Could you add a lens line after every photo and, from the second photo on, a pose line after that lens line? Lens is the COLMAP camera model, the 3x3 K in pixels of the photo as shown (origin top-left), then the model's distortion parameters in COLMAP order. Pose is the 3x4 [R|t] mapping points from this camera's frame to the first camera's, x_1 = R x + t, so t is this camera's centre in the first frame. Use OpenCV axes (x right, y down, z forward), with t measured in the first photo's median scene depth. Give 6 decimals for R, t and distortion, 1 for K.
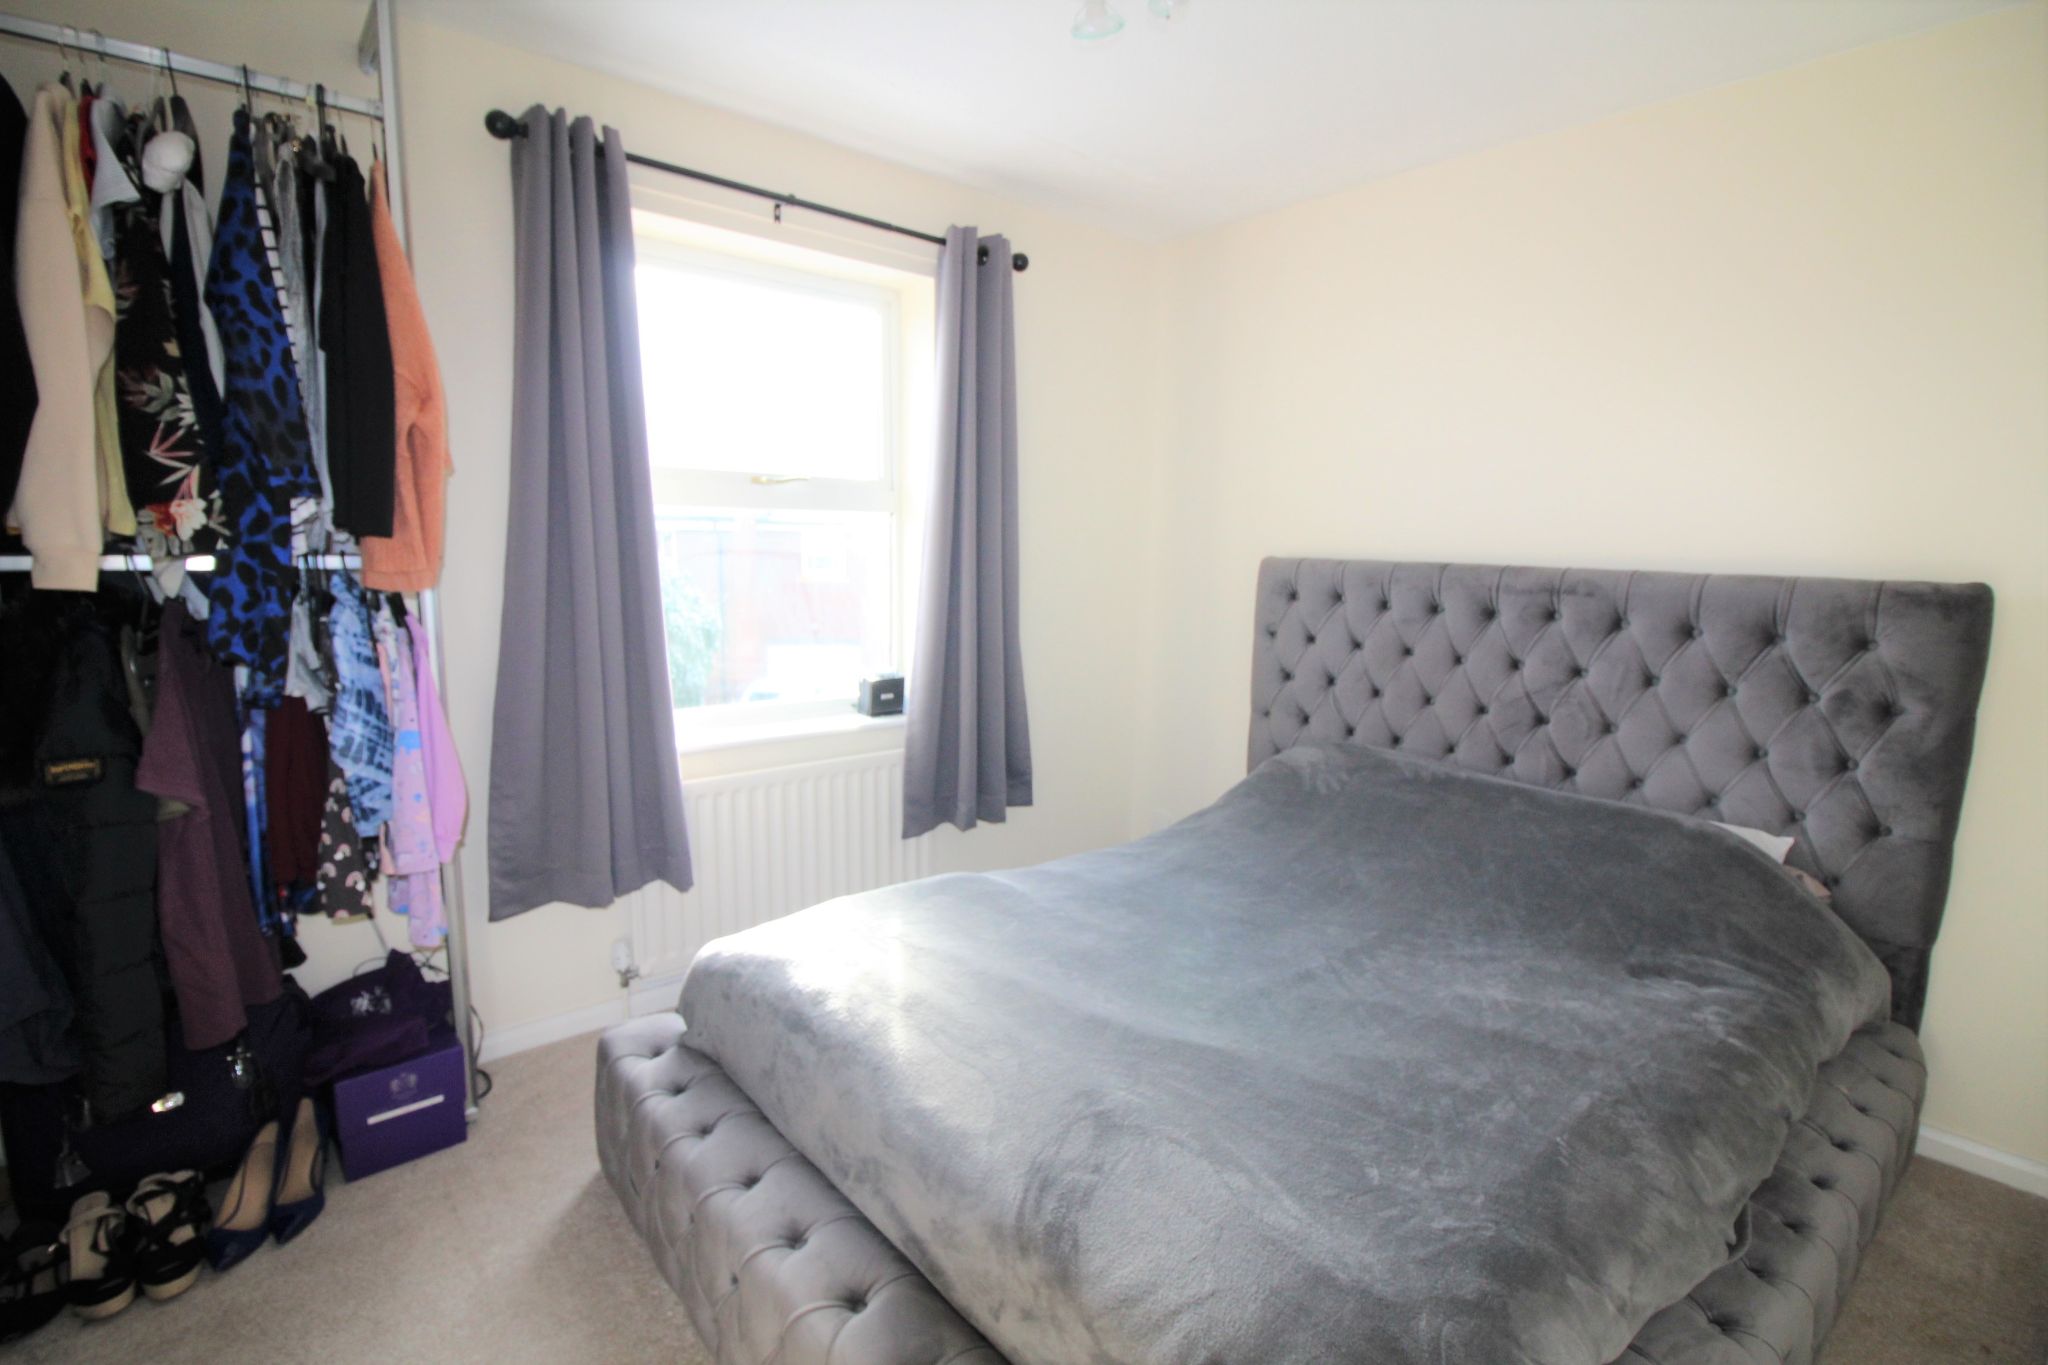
lens RADIAL K [[975.2, 0, 1024.0], [0, 975.2, 682.5], [0, 0, 1]] dist [0.000049, -0.011511]
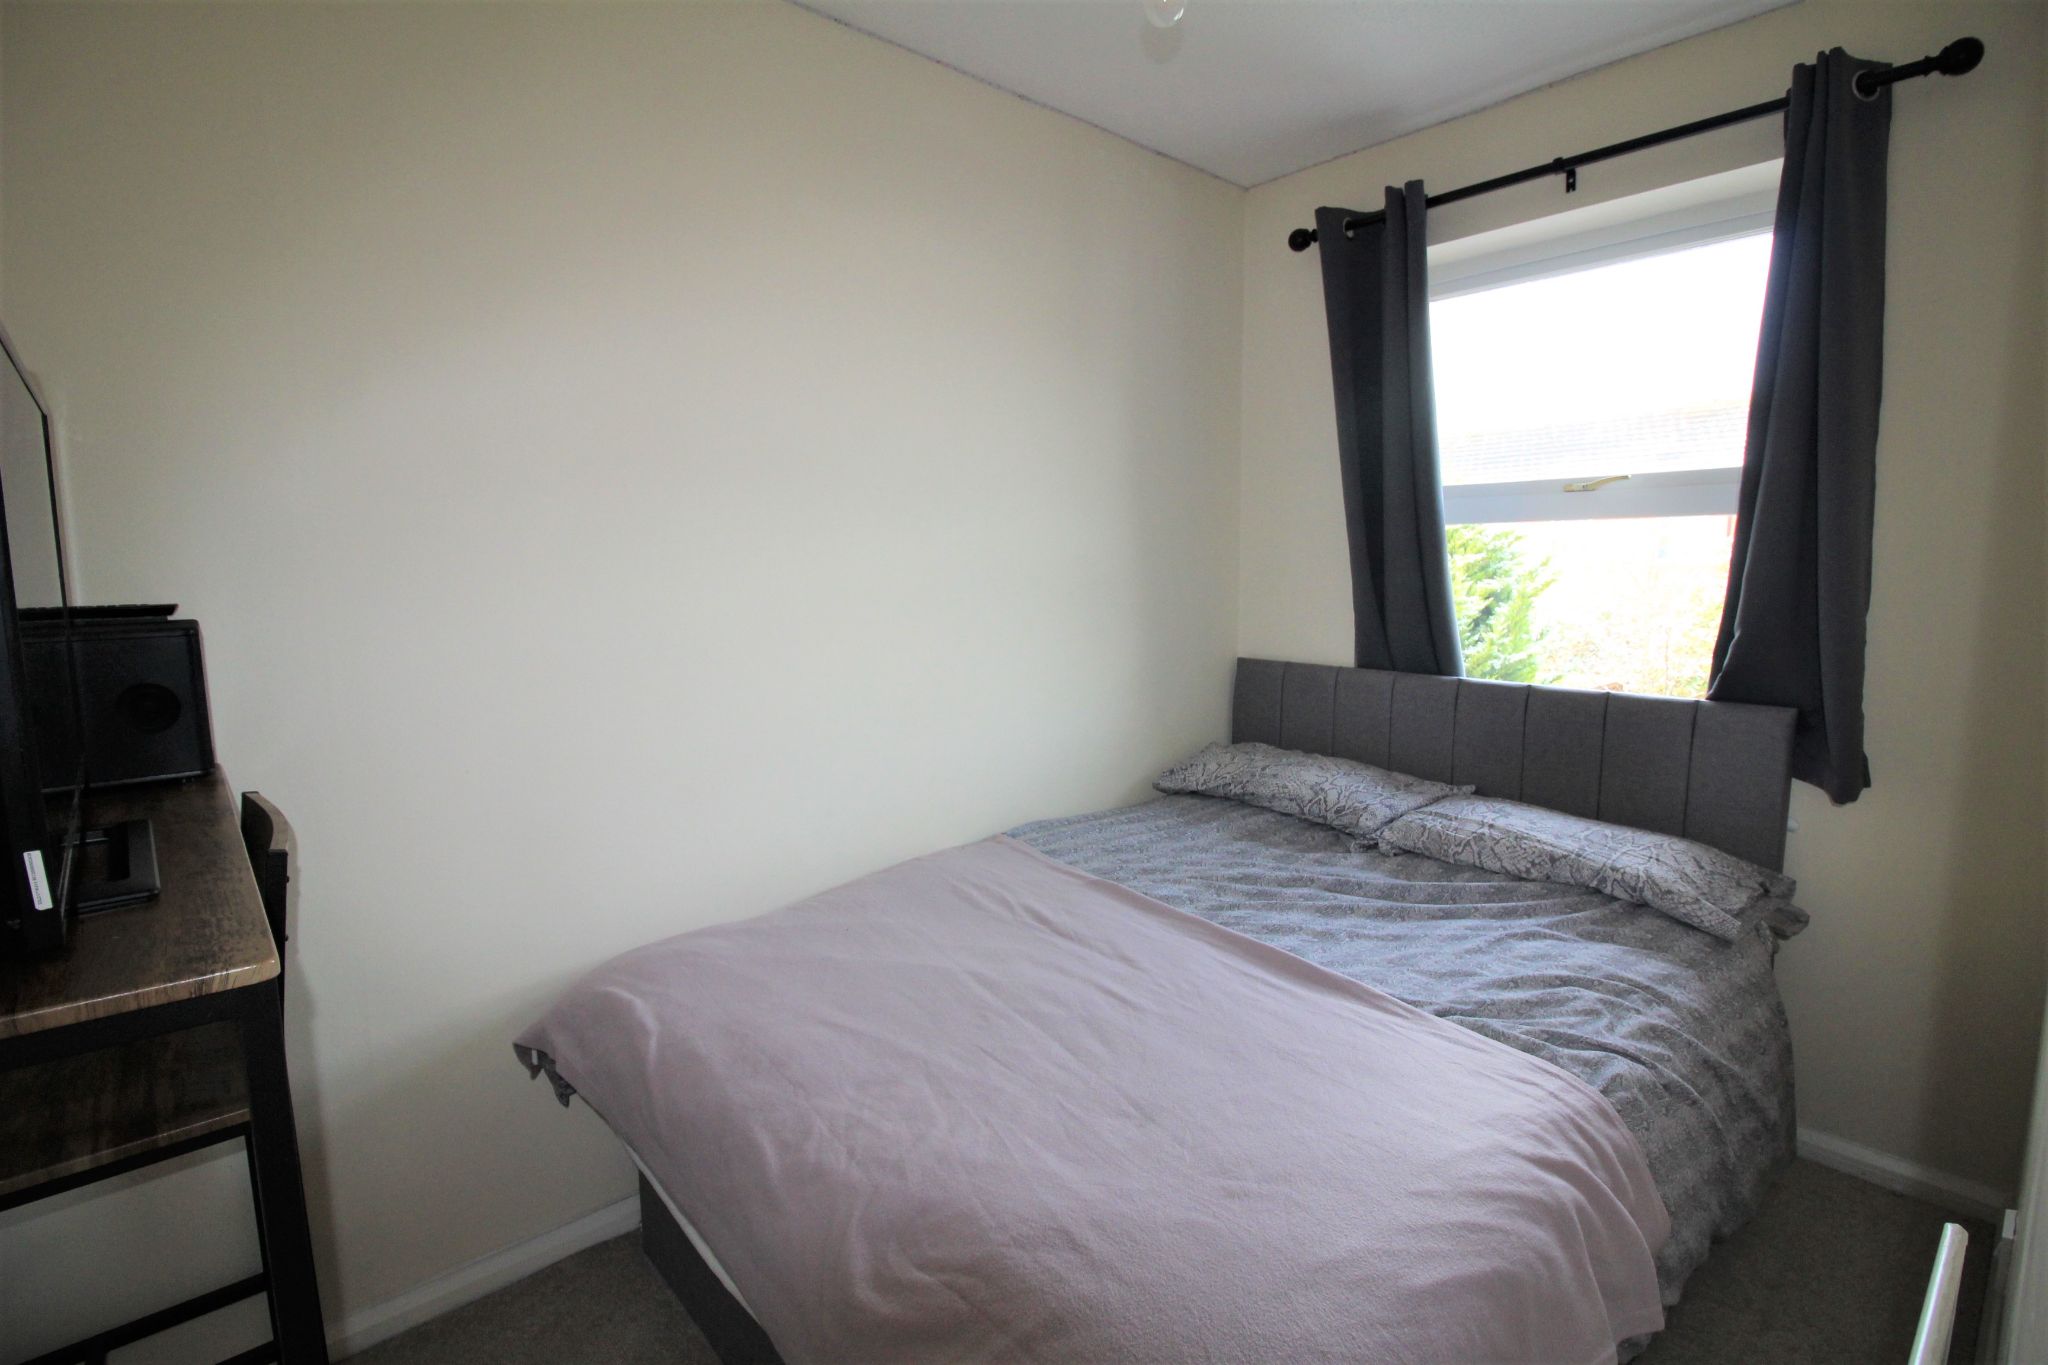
lens RADIAL K [[975.2, 0, 1024.0], [0, 975.2, 682.5], [0, 0, 1]] dist [0.000049, -0.011511]
pose [[-0.002835, 0.107680, -0.994182, 0.653065], [-0.132233, 0.985415, 0.107108, -0.069741], [0.991215, 0.131767, 0.011445, 0.563694]]
